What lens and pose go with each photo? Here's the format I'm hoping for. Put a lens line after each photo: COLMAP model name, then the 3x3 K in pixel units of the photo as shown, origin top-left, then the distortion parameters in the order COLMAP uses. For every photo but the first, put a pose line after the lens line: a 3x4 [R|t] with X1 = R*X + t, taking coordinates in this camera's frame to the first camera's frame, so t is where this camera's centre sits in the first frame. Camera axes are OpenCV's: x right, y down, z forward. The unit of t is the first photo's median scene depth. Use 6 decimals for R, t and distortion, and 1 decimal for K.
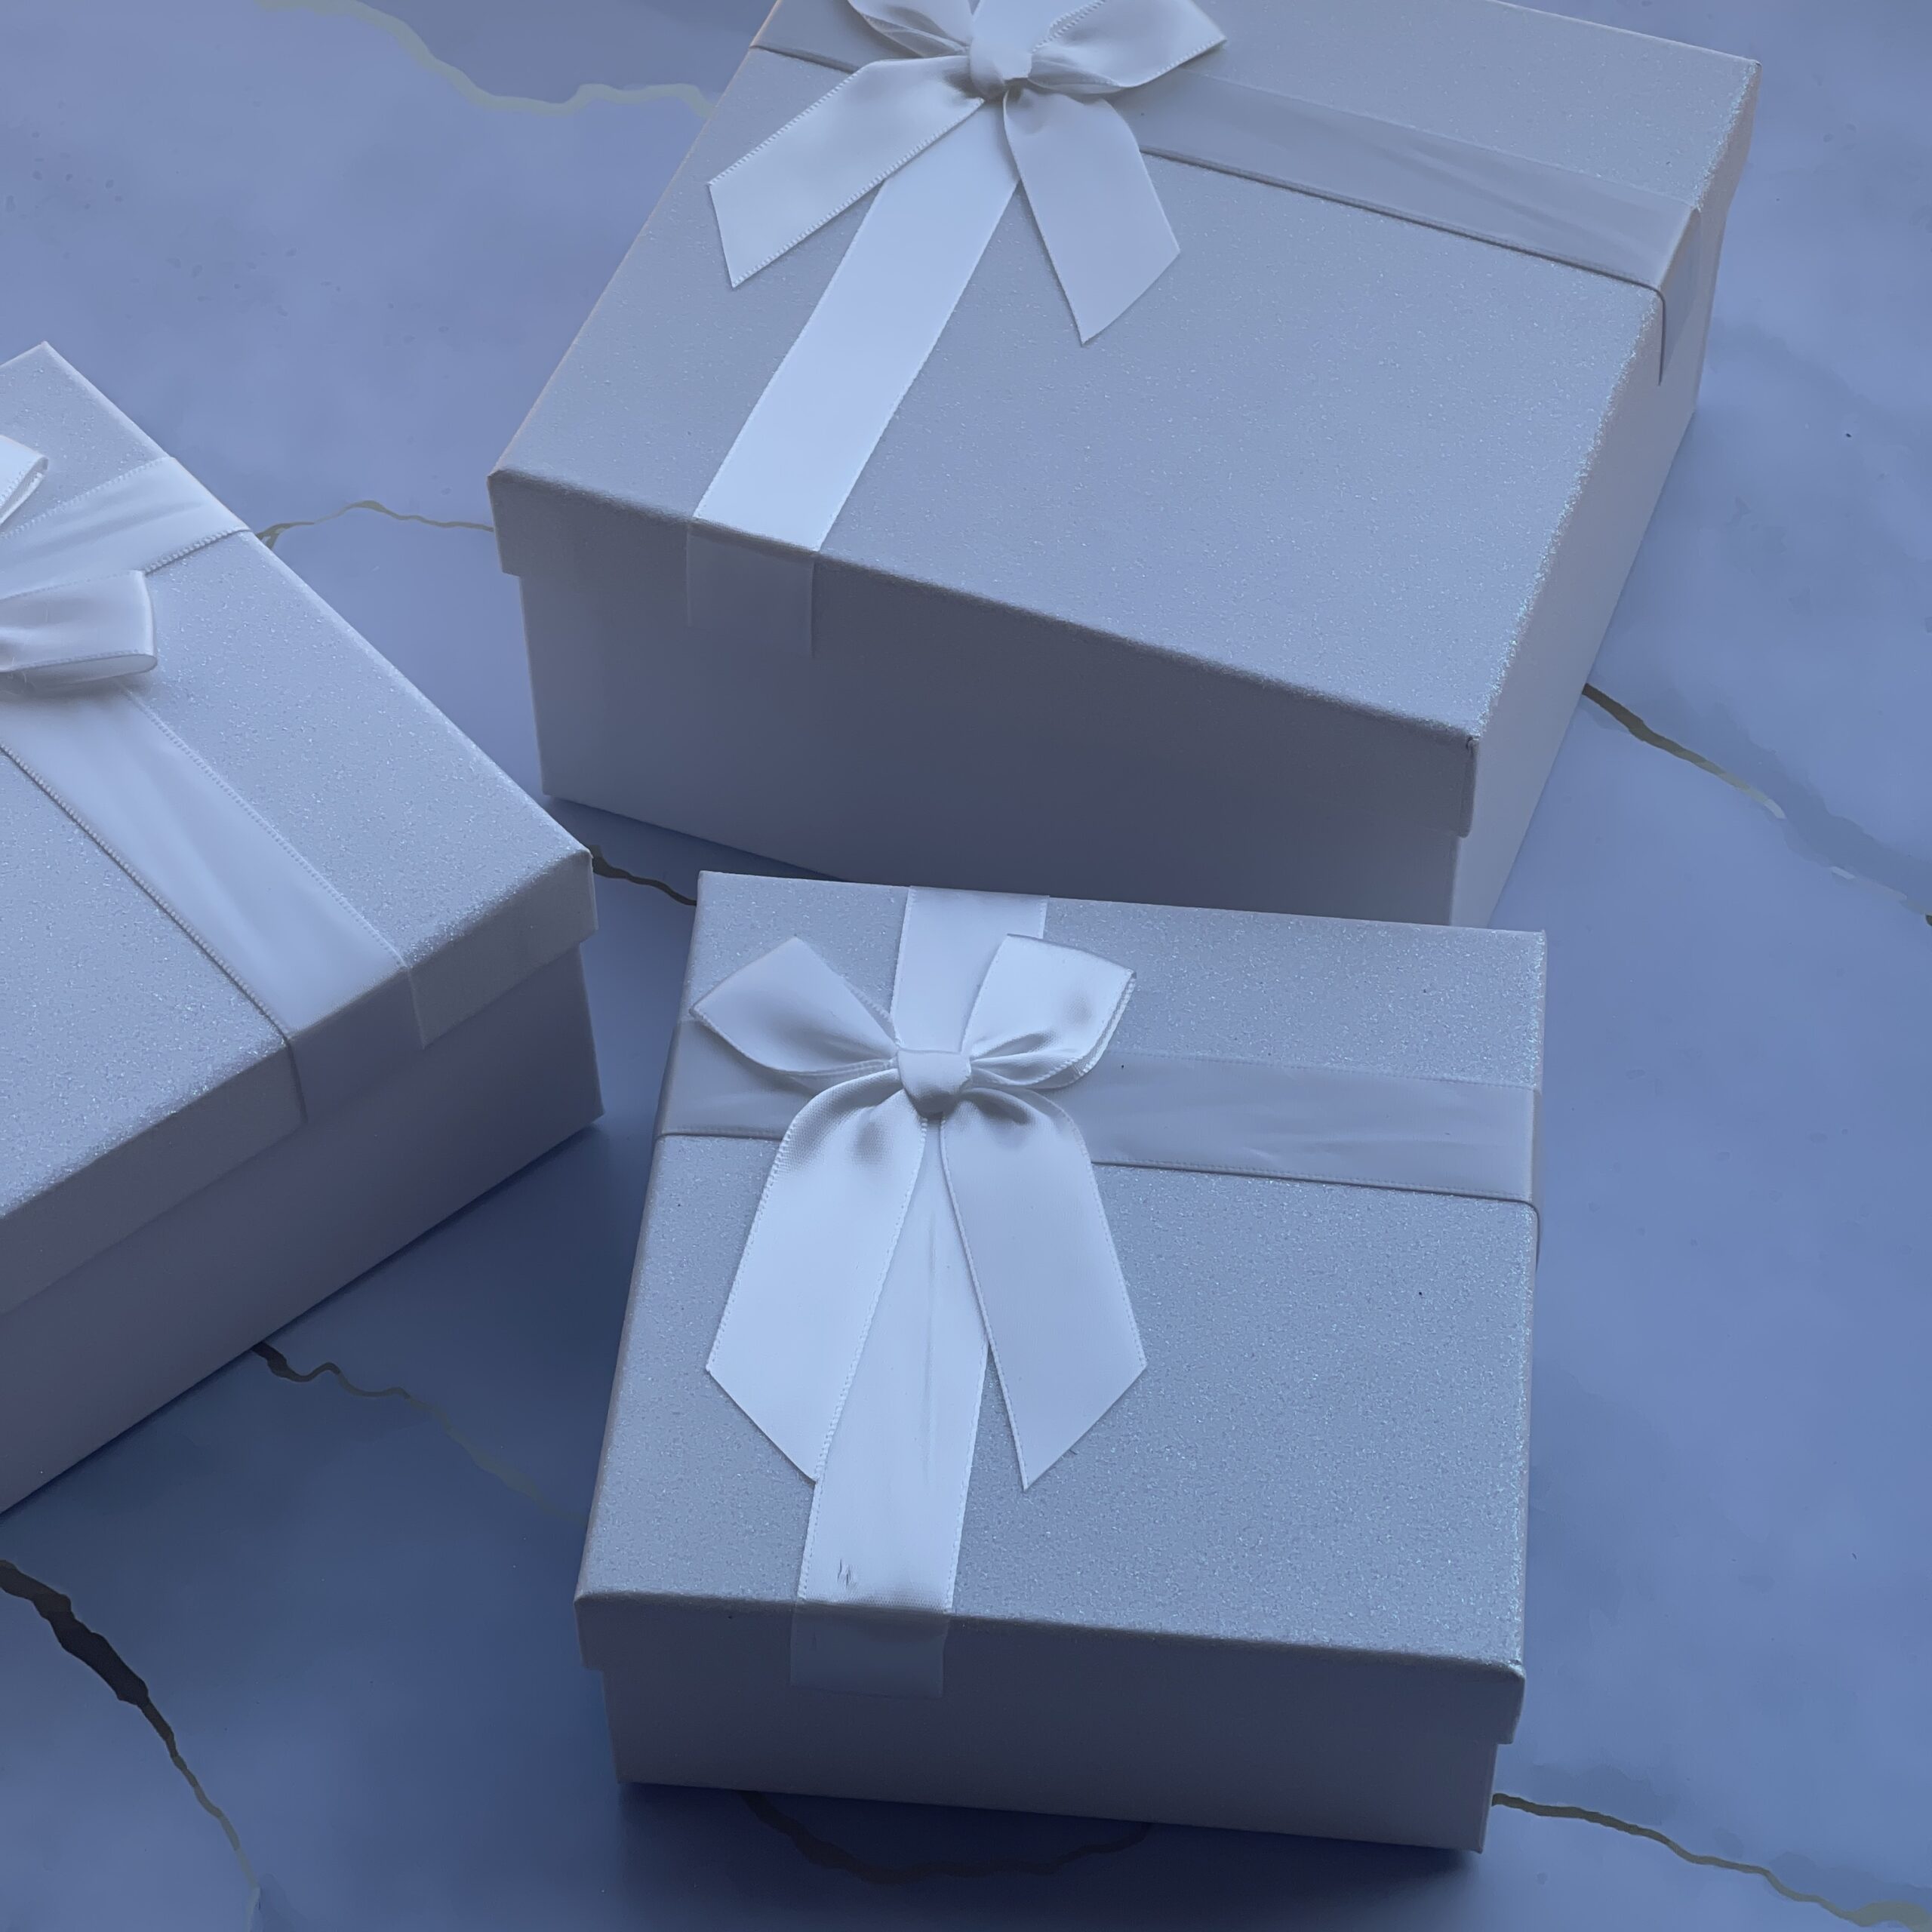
lens RADIAL K [[4809.5, 0, 966.0], [0, 4809.5, 966.0], [0, 0, 1]] dist [0.040463, 1.962443]
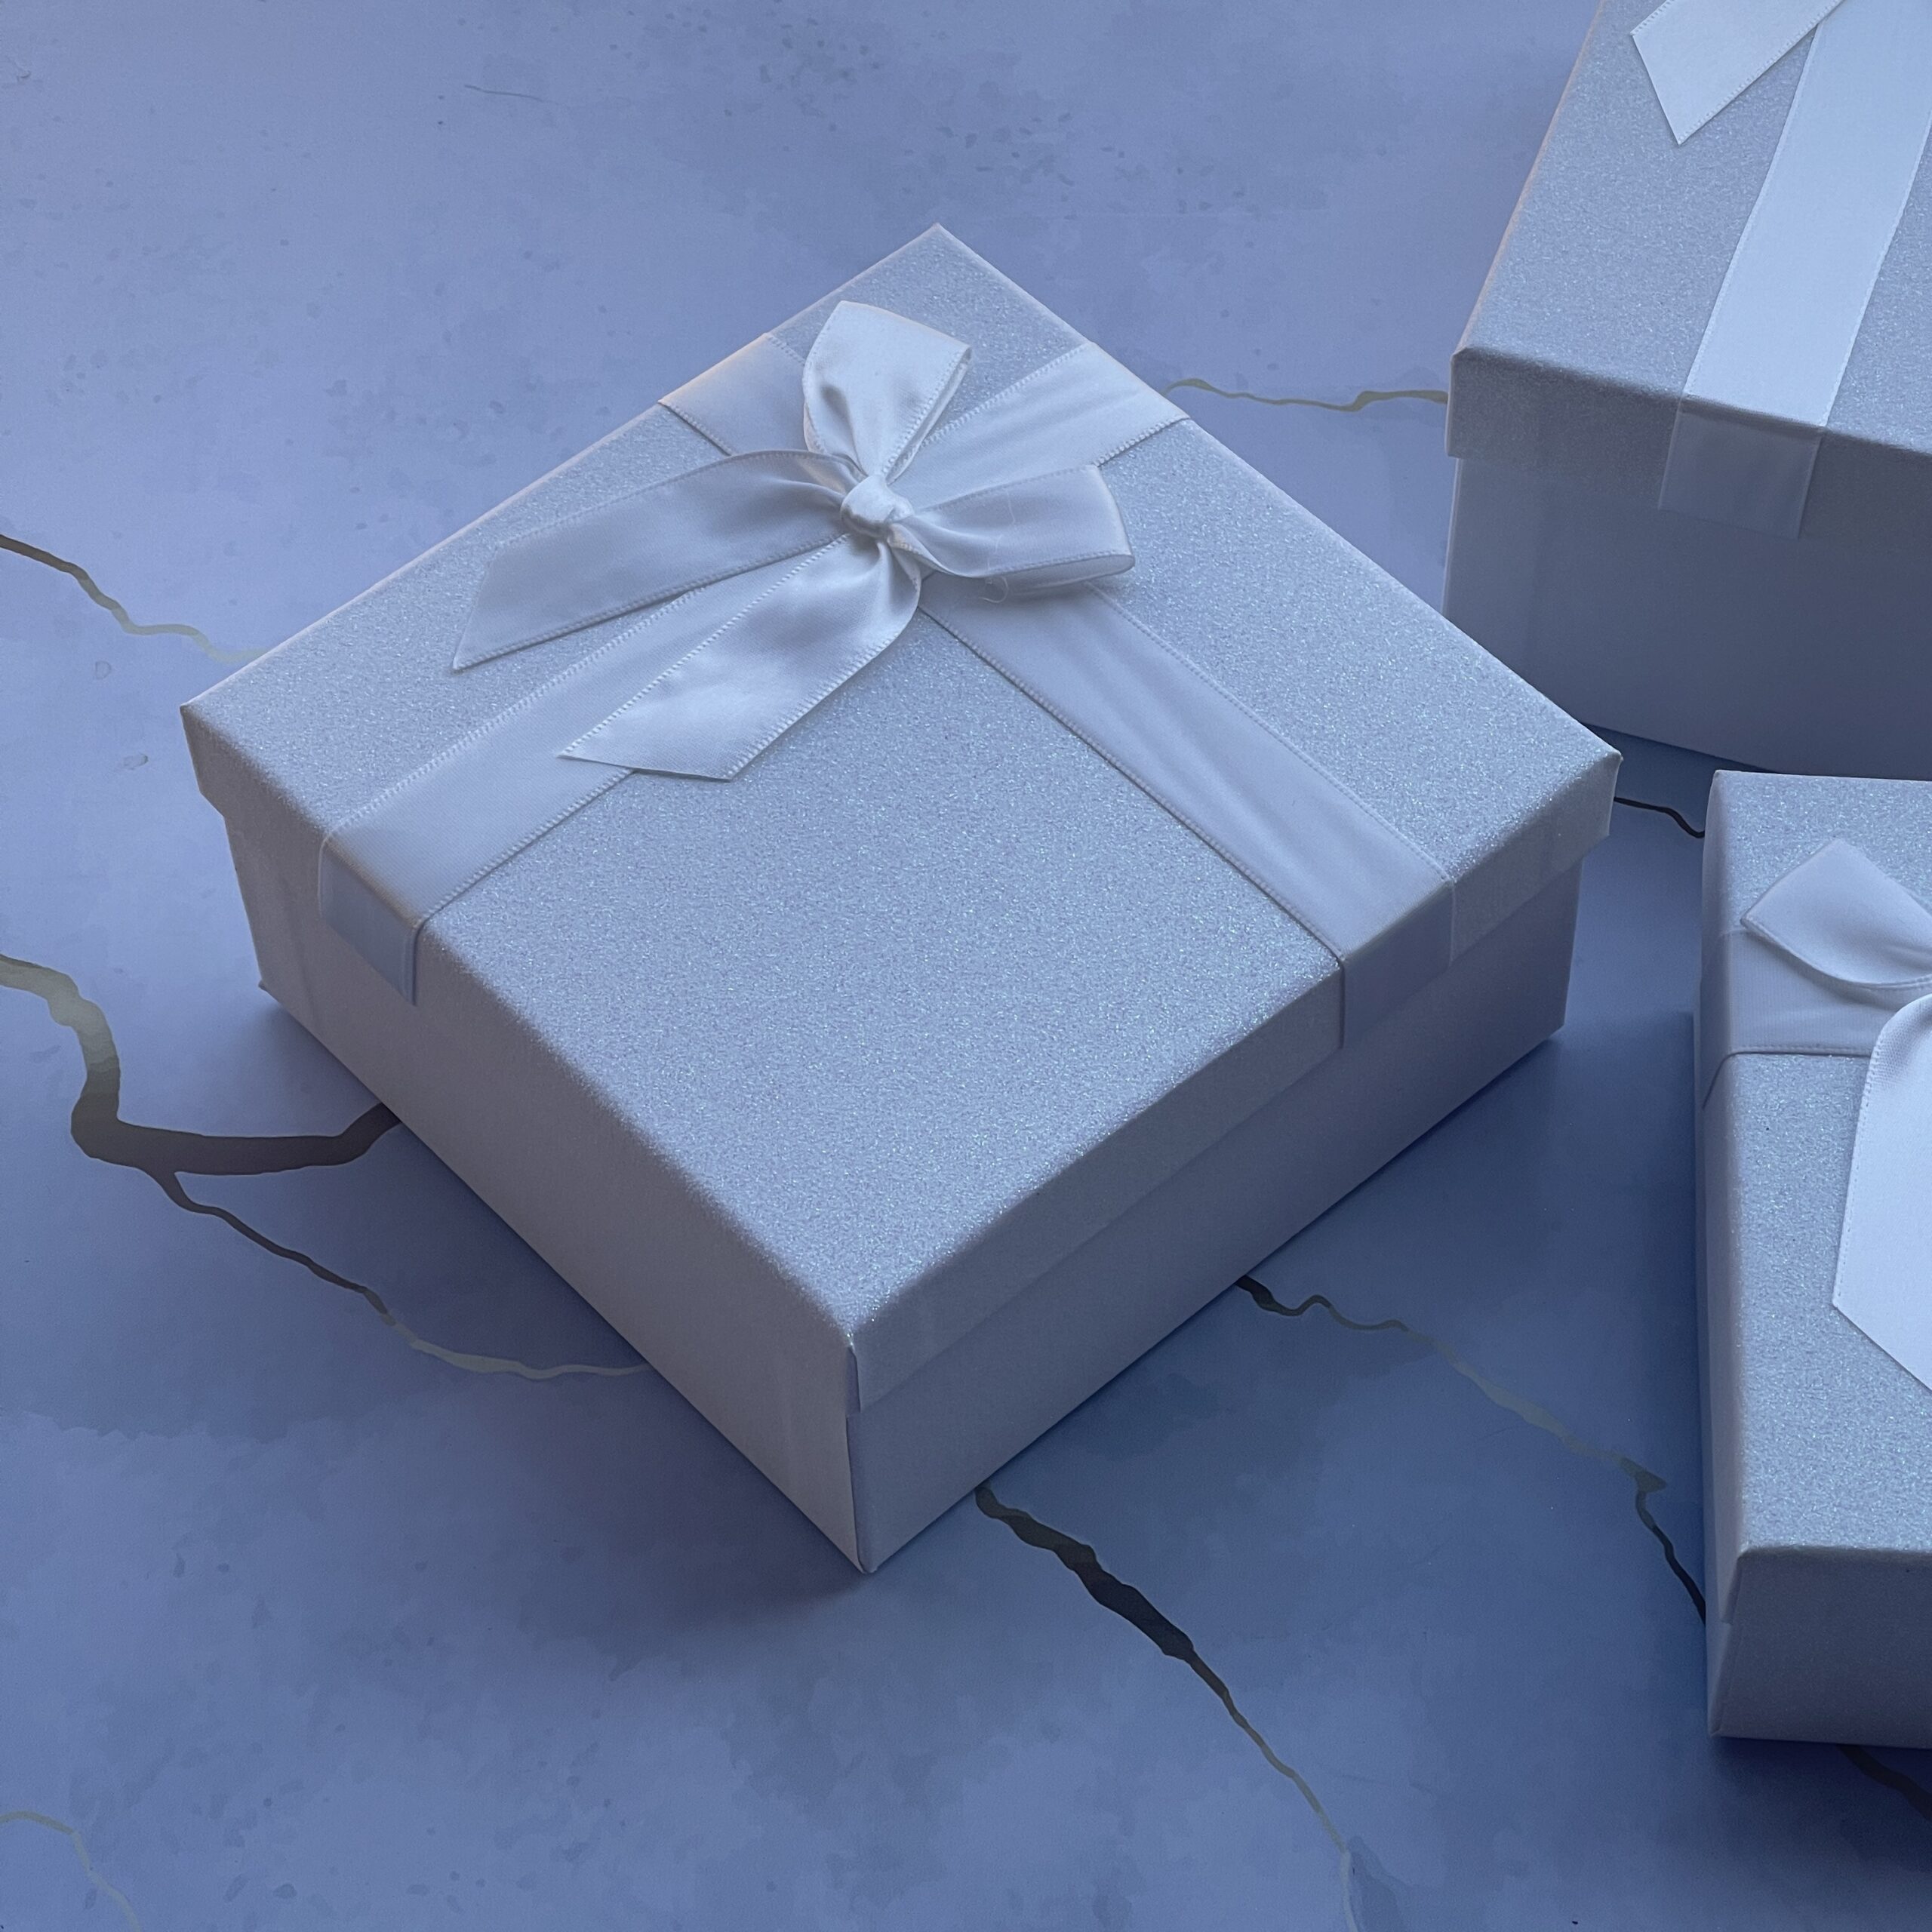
lens RADIAL K [[4809.5, 0, 966.0], [0, 4809.5, 966.0], [0, 0, 1]] dist [0.040463, 1.962443]
pose [[0.999655, -0.021958, 0.014432, -0.221121], [0.021430, 0.999130, 0.035764, -0.018735], [-0.015205, -0.035442, 0.999256, 0.055304]]
